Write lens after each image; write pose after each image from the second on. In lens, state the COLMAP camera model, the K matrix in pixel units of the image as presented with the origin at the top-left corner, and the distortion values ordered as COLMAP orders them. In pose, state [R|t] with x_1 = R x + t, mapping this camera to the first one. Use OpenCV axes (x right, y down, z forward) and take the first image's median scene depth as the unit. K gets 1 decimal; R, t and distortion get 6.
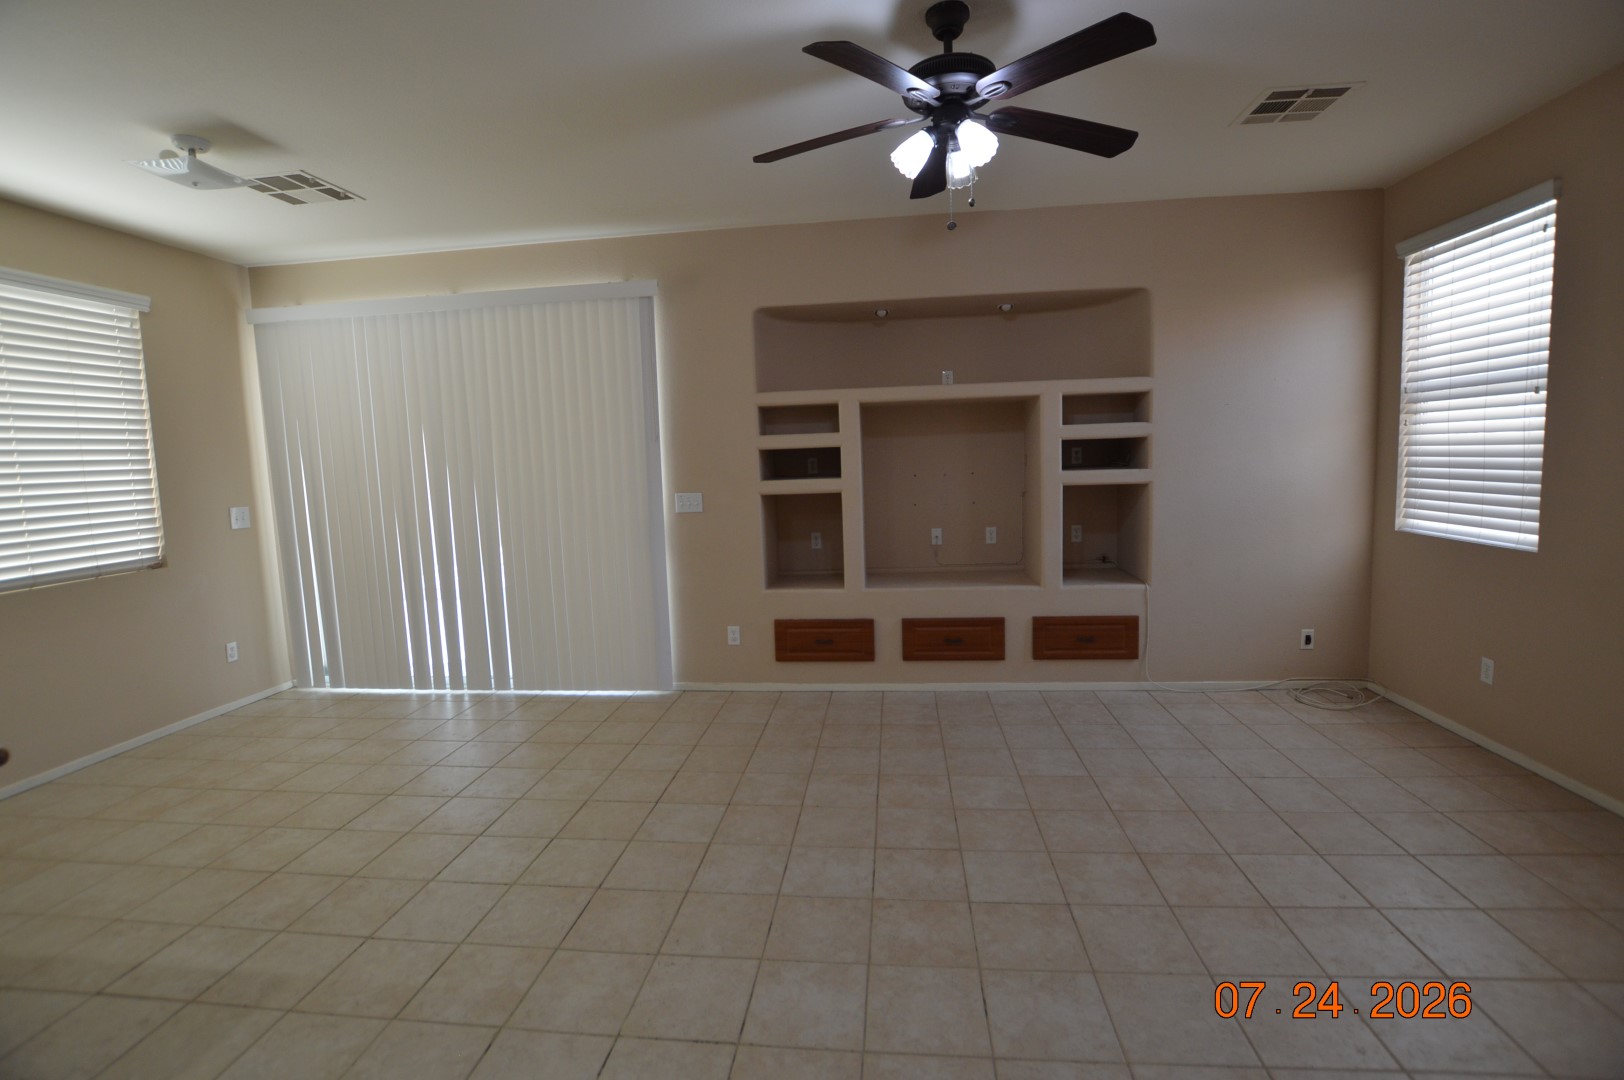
lens RADIAL K [[726.2, 0, 817.7], [0, 726.2, 527.7], [0, 0, 1]] dist [-0.029116, -0.000159]
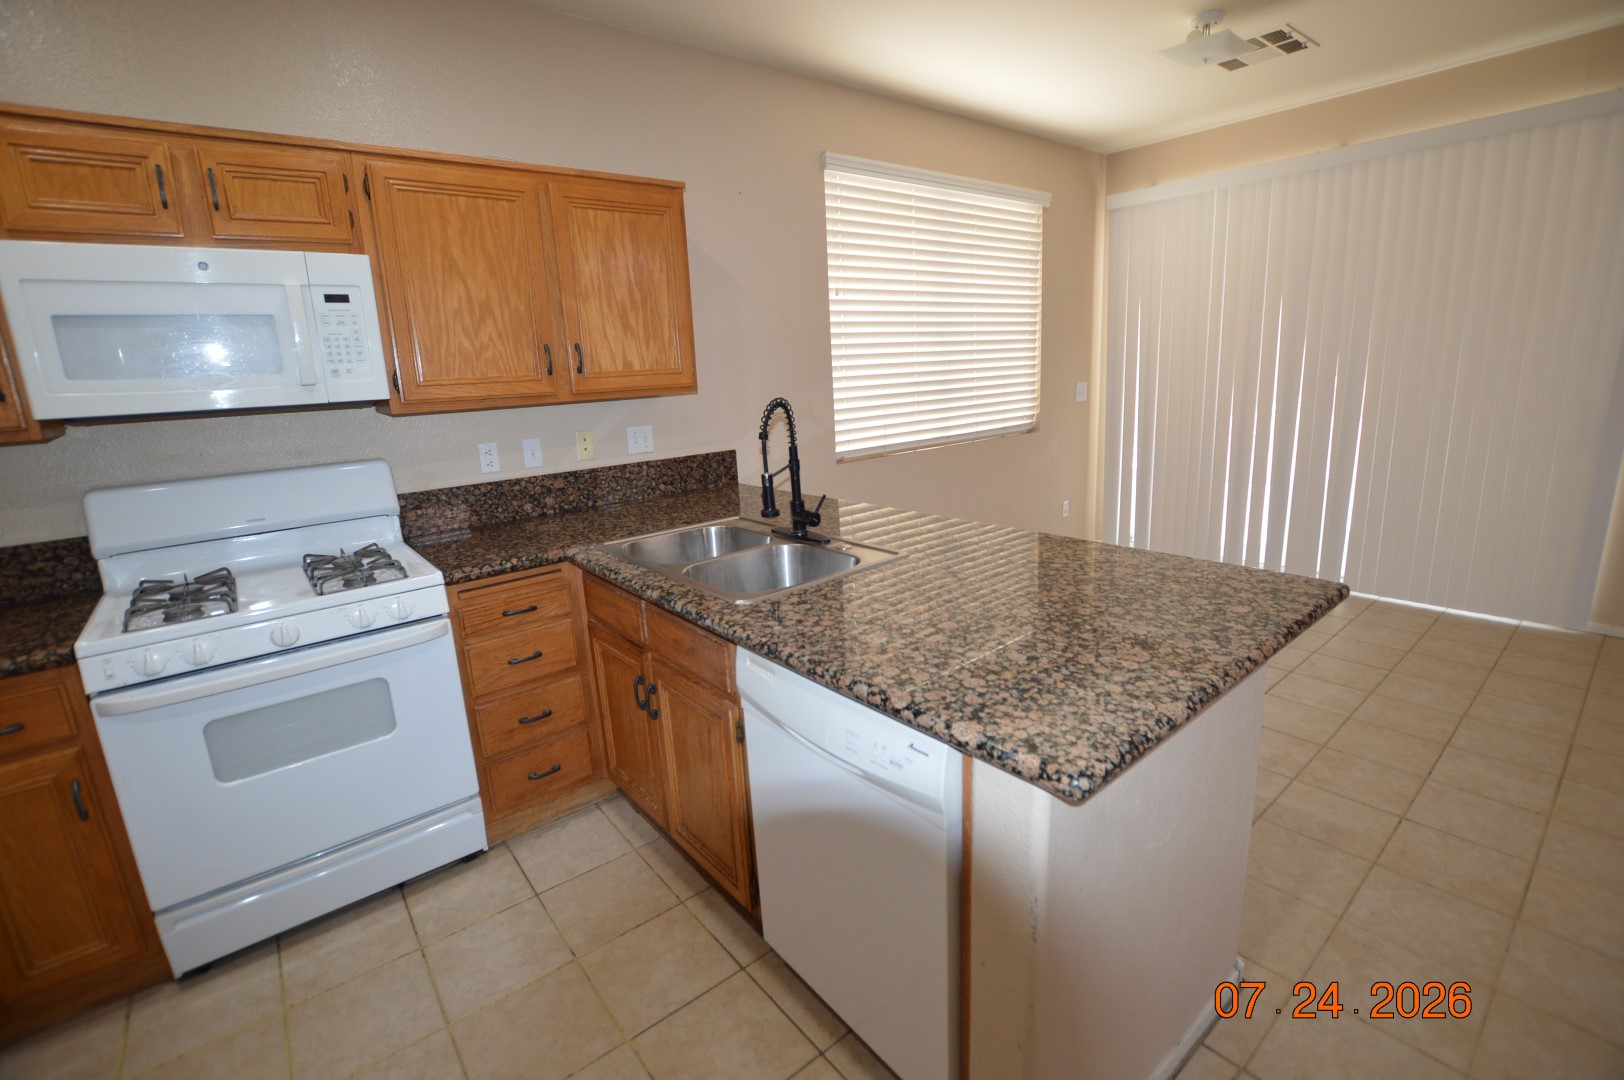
lens RADIAL K [[726.2, 0, 817.7], [0, 726.2, 527.7], [0, 0, 1]] dist [-0.029116, -0.000159]
pose [[0.713084, 0.154388, -0.683868, -0.298839], [-0.046493, 0.983718, 0.173601, 0.018865], [0.699535, -0.091997, 0.708652, -0.125506]]
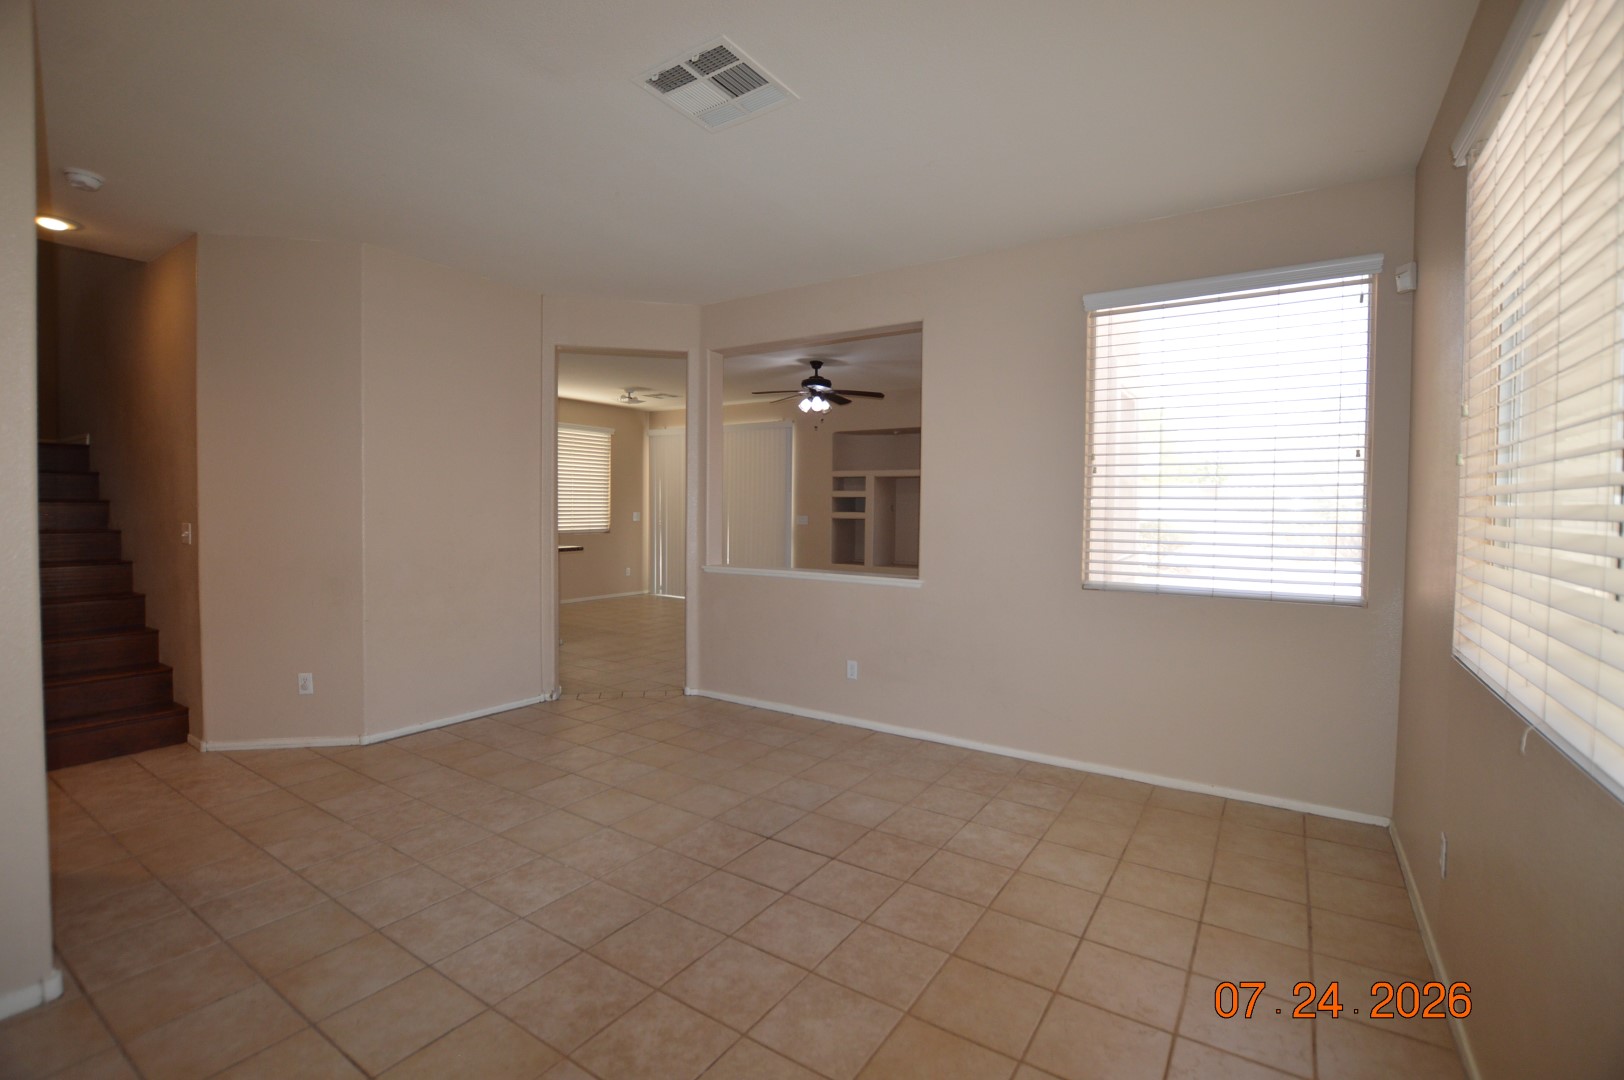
lens RADIAL K [[726.2, 0, 817.7], [0, 726.2, 527.7], [0, 0, 1]] dist [-0.029116, -0.000159]
pose [[0.893375, 0.055519, -0.445868, 0.835036], [-0.084775, 0.995341, -0.045922, 0.084263], [0.441241, 0.078825, 0.893920, -0.921432]]
